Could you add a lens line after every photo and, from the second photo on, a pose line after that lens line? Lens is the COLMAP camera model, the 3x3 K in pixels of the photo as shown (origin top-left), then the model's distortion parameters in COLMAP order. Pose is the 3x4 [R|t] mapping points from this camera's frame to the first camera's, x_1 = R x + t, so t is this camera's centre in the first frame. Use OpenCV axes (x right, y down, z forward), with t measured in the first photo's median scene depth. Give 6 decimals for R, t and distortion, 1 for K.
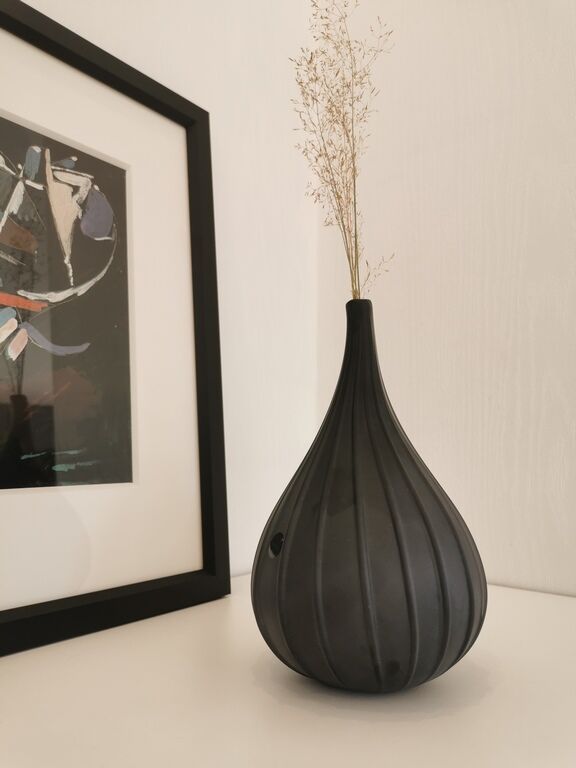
lens RADIAL K [[601.4, 0, 288.0], [0, 601.4, 384.0], [0, 0, 1]] dist [0.008360, -0.012064]
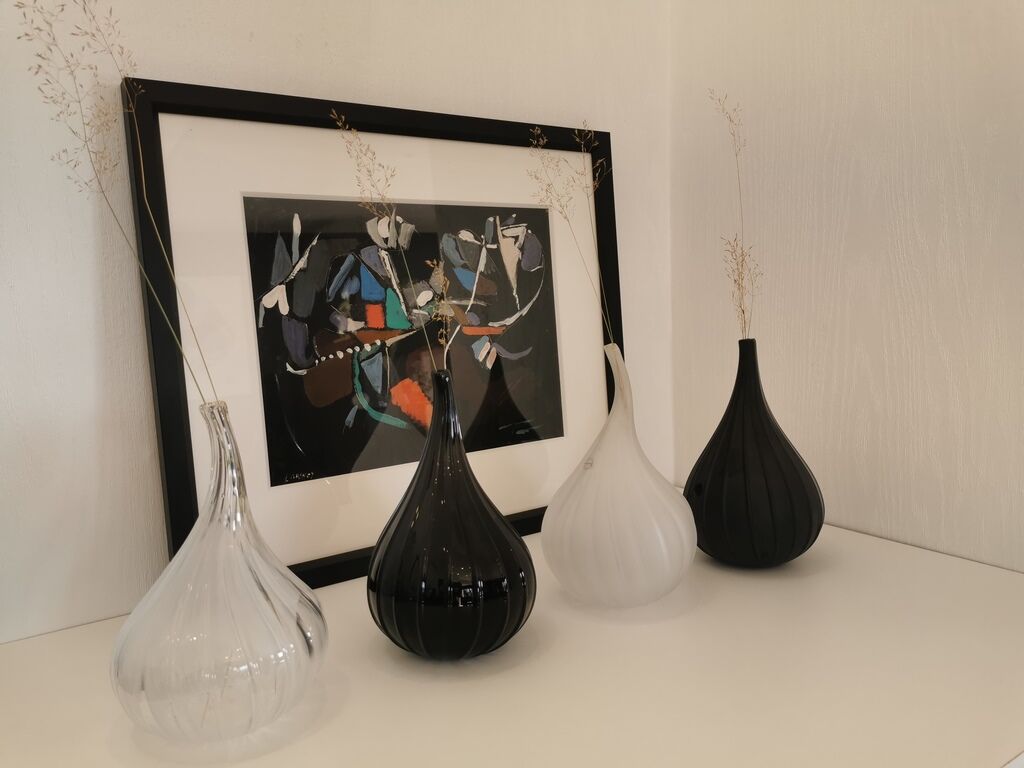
lens RADIAL K [[801.8, 0, 512.0], [0, 801.8, 384.0], [0, 0, 1]] dist [0.008360, -0.012064]
pose [[0.962056, 0.011557, -0.272605, 0.171828], [0.056633, 0.968887, 0.240938, -0.487613], [0.266908, -0.247234, 0.931469, -0.929269]]
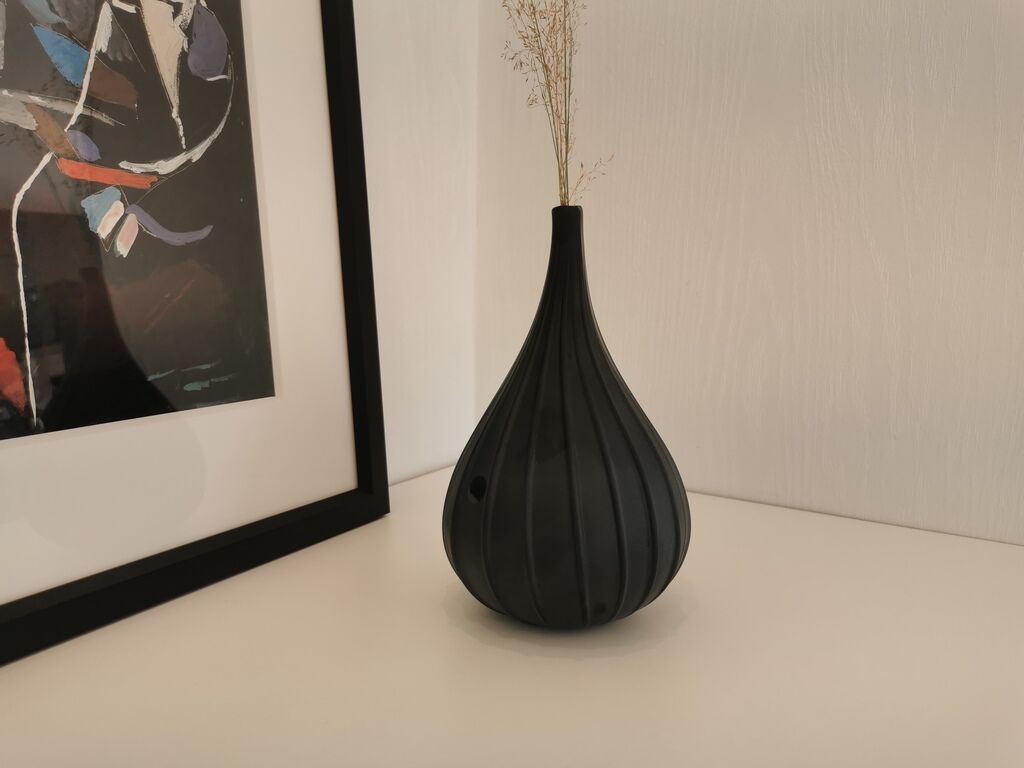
lens RADIAL K [[801.8, 0, 512.0], [0, 801.8, 384.0], [0, 0, 1]] dist [0.008360, -0.012064]
pose [[0.988201, -0.008396, 0.152934, -0.113697], [-0.029206, 0.969846, 0.241964, -0.140358], [-0.150354, -0.243576, 0.958157, -0.111917]]
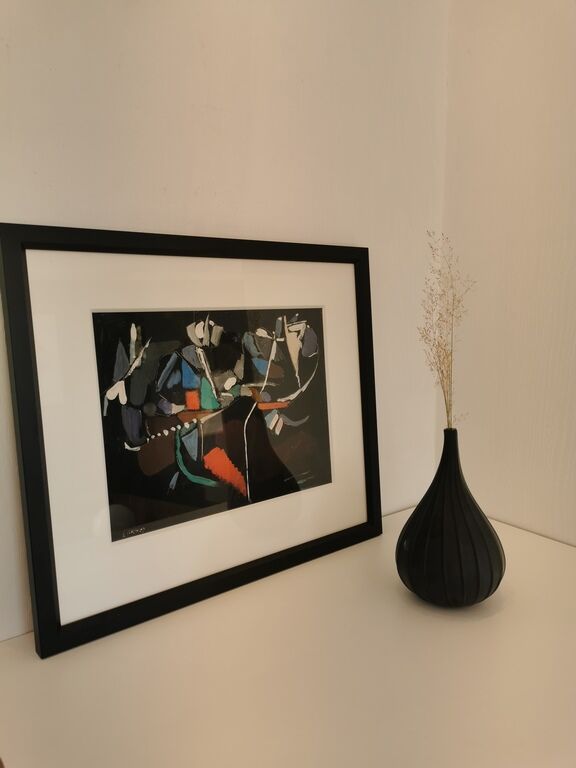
lens RADIAL K [[601.4, 0, 288.0], [0, 601.4, 384.0], [0, 0, 1]] dist [0.008360, -0.012064]
pose [[0.977163, 0.020864, -0.211465, 0.006396], [0.033914, 0.967099, 0.252130, -0.691032], [0.209768, -0.253544, 0.944306, -0.843692]]
